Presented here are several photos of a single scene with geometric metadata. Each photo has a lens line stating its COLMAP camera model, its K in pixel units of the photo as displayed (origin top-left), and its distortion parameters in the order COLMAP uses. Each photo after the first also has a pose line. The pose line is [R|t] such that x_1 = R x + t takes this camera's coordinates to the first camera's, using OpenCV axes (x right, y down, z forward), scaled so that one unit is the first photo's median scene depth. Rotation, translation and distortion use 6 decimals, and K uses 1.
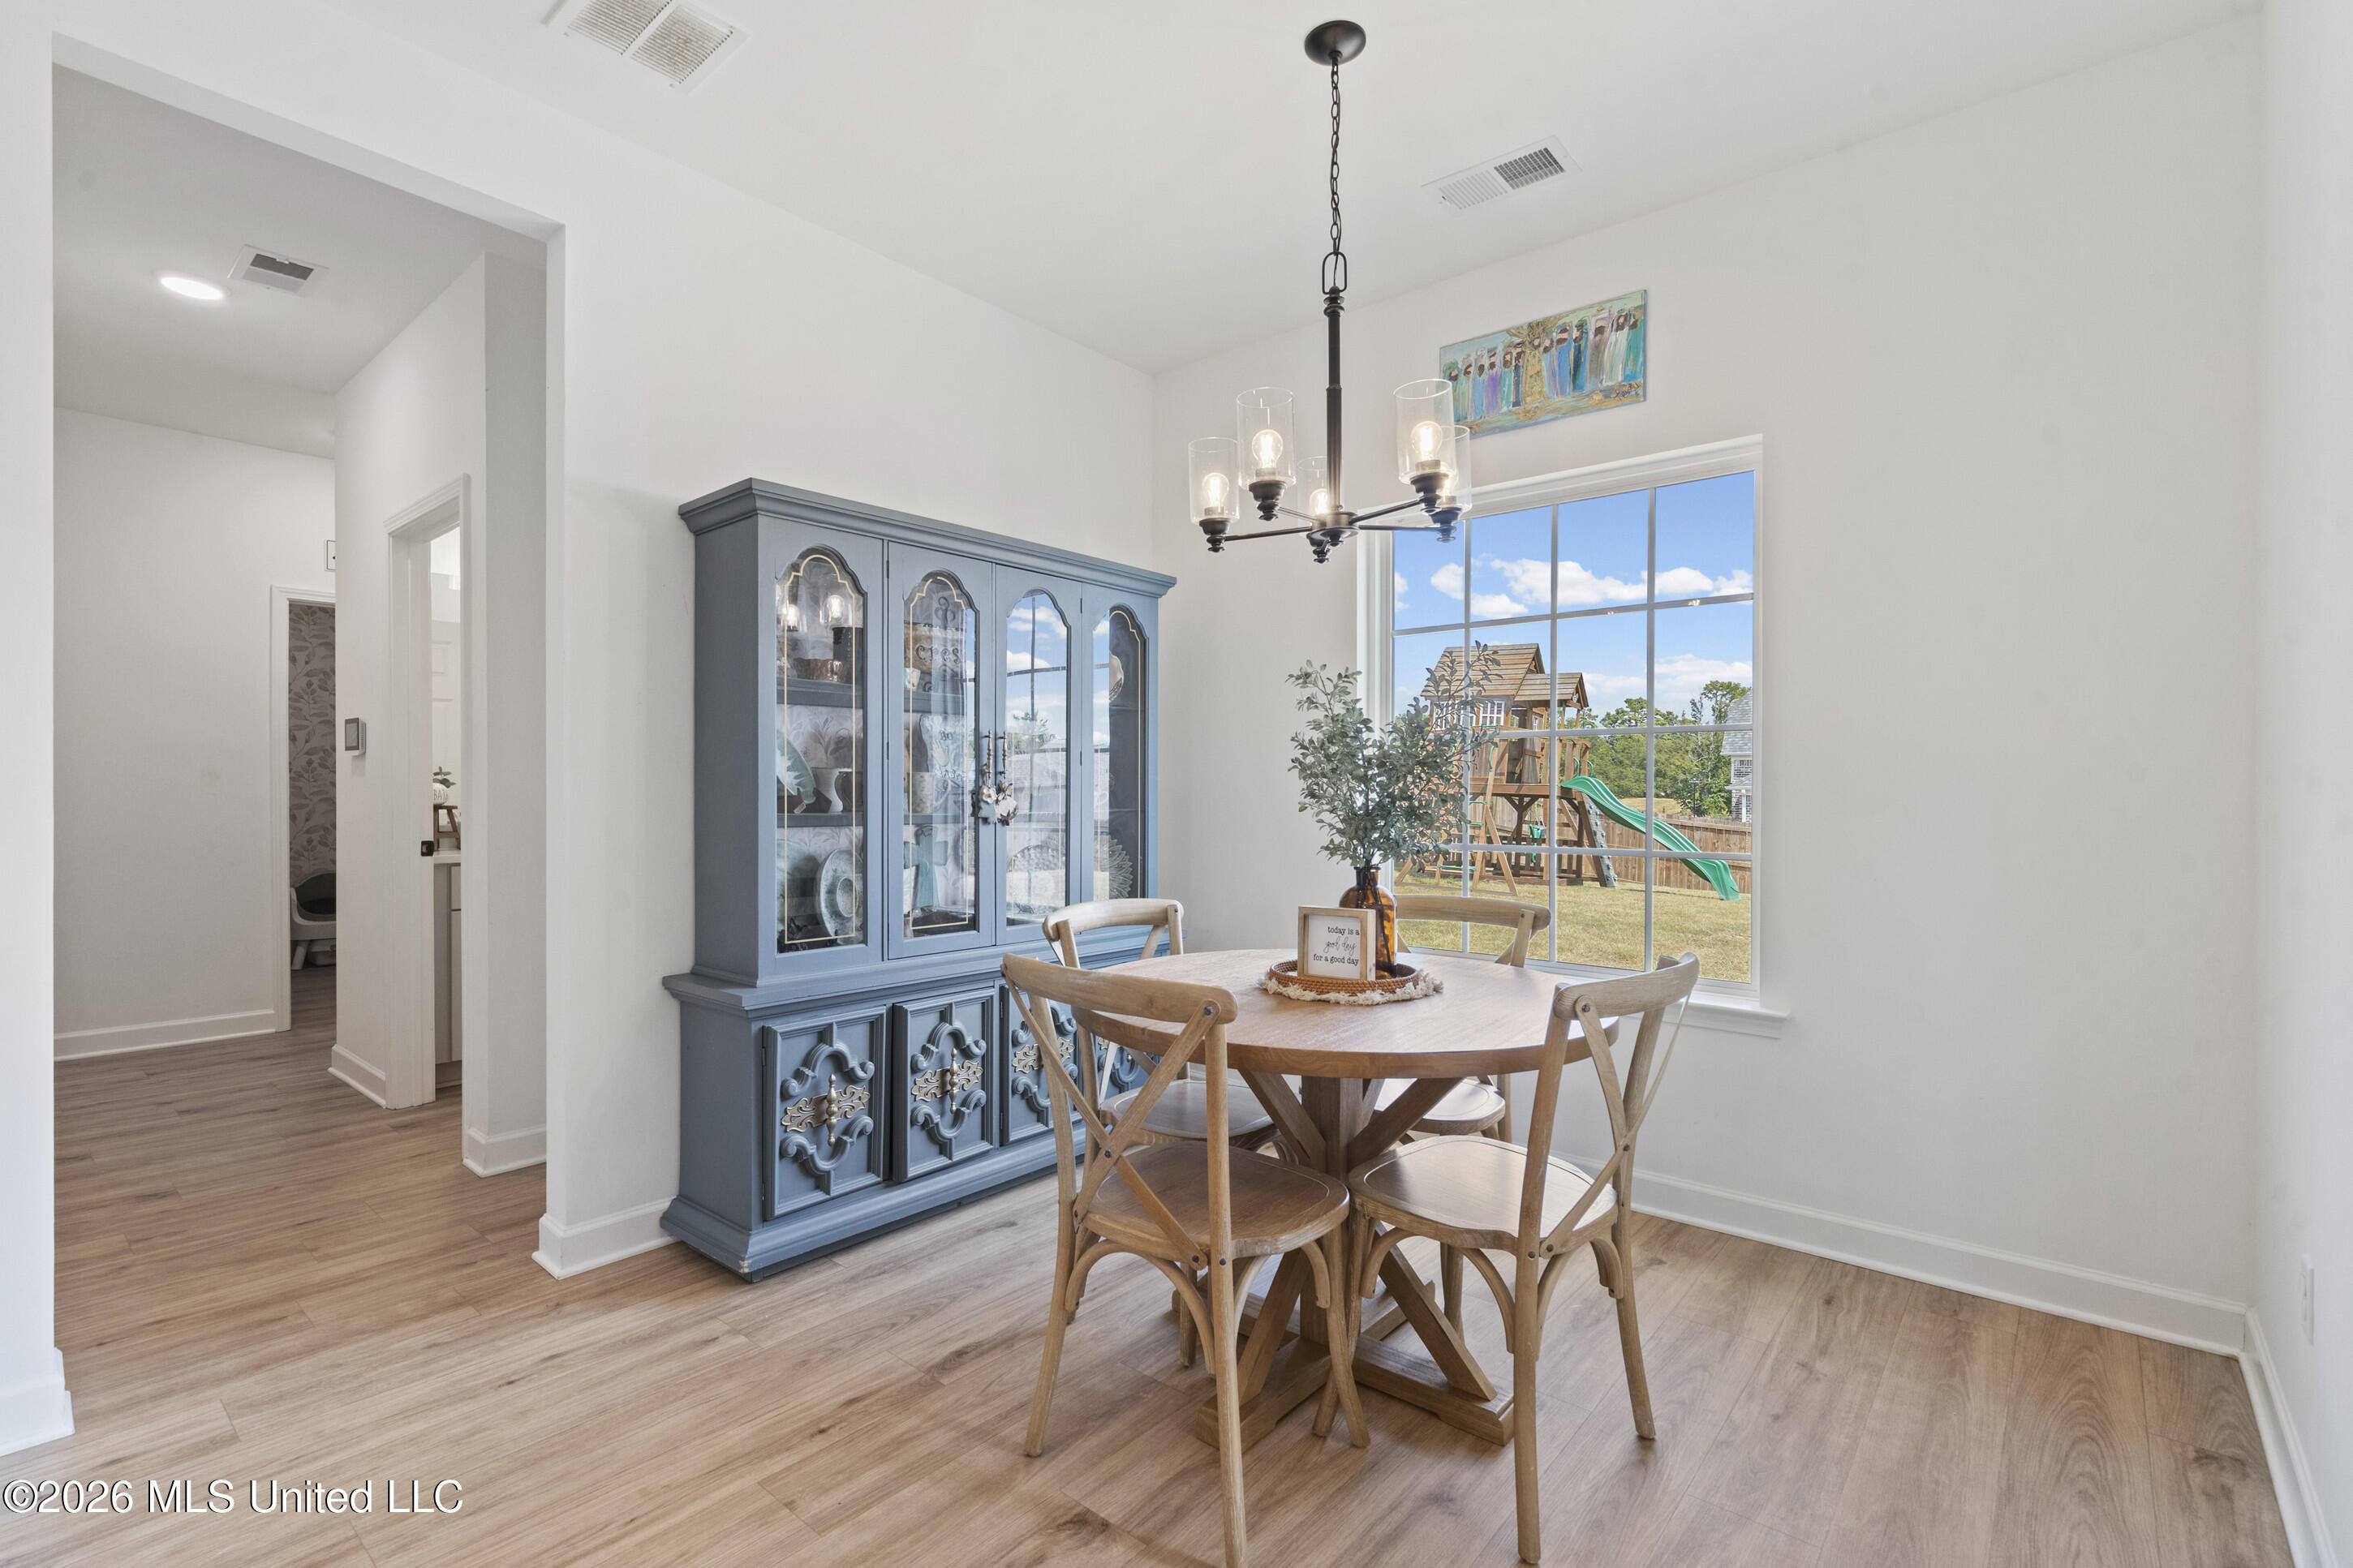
lens RADIAL K [[1074.4, 0, 1163.7], [0, 1074.4, 793.7], [0, 0, 1]] dist [0.005176, 0.000266]
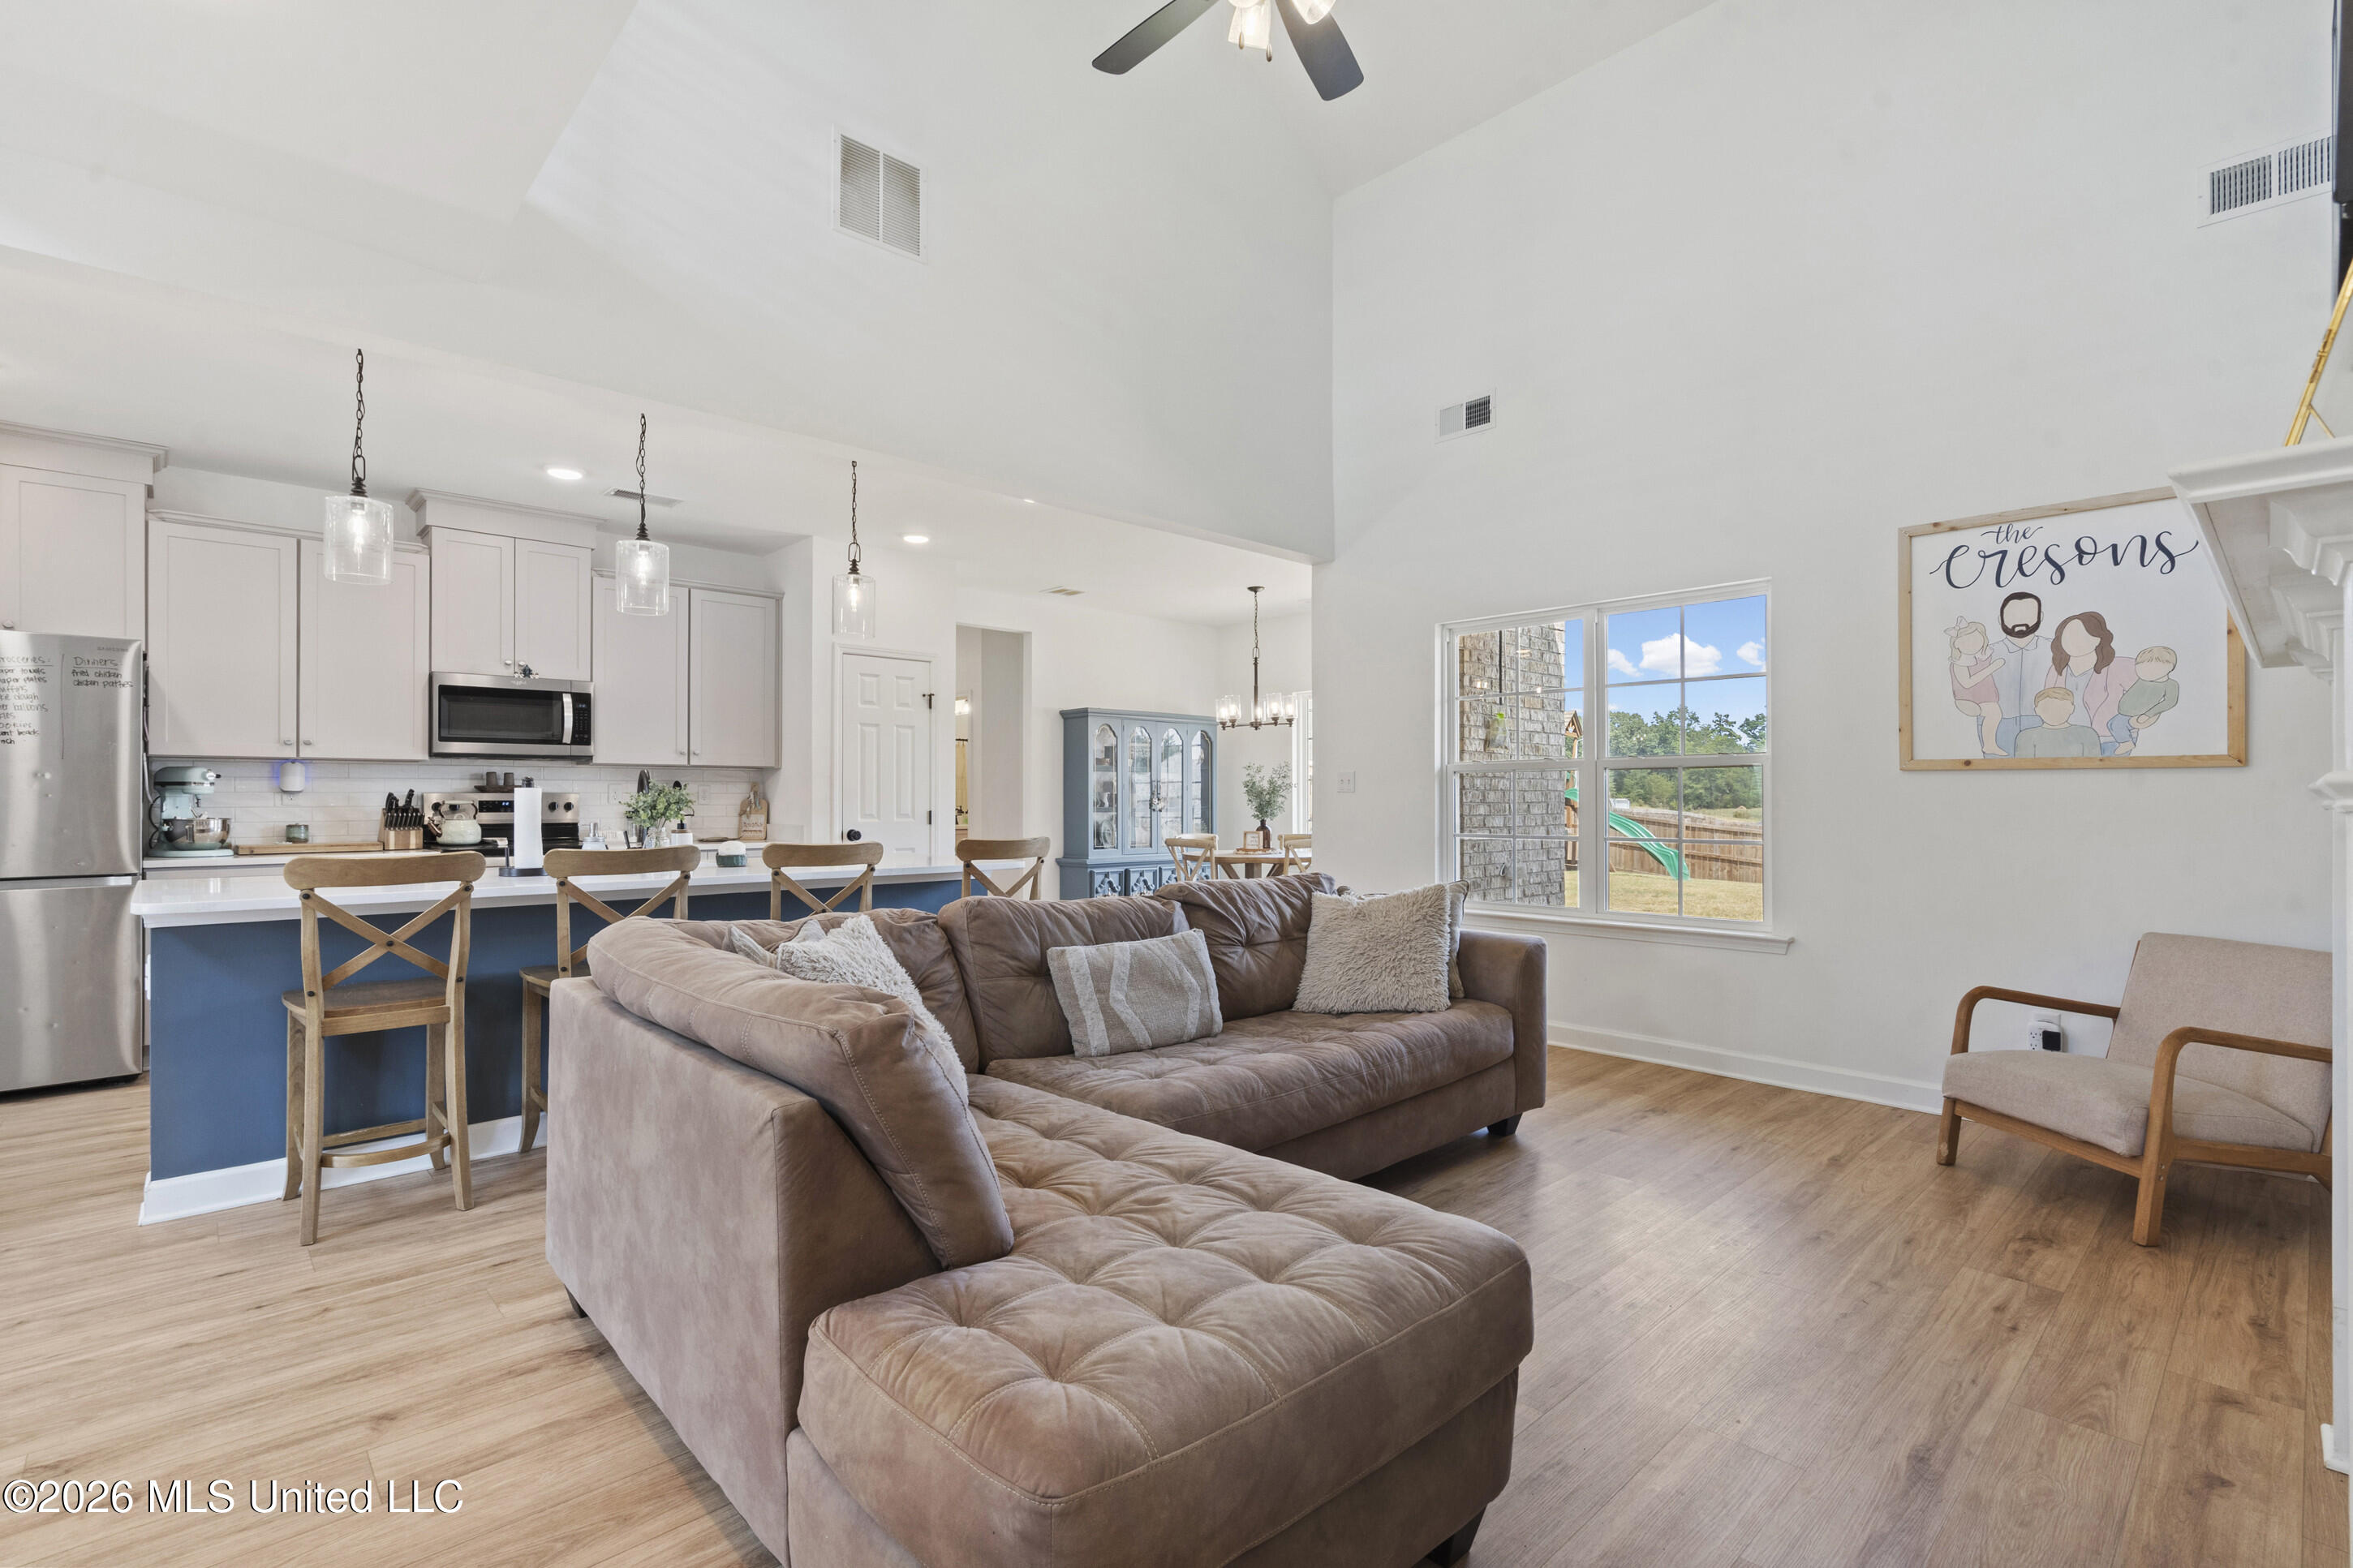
lens RADIAL K [[1074.4, 0, 1180.1], [0, 1074.4, 791.8], [0, 0, 1]] dist [0.005176, 0.000266]
pose [[0.994663, -0.002554, -0.103145, 0.222710], [0.001545, 0.999950, -0.009859, 0.005342], [0.103165, 0.009647, 0.994618, -2.061560]]
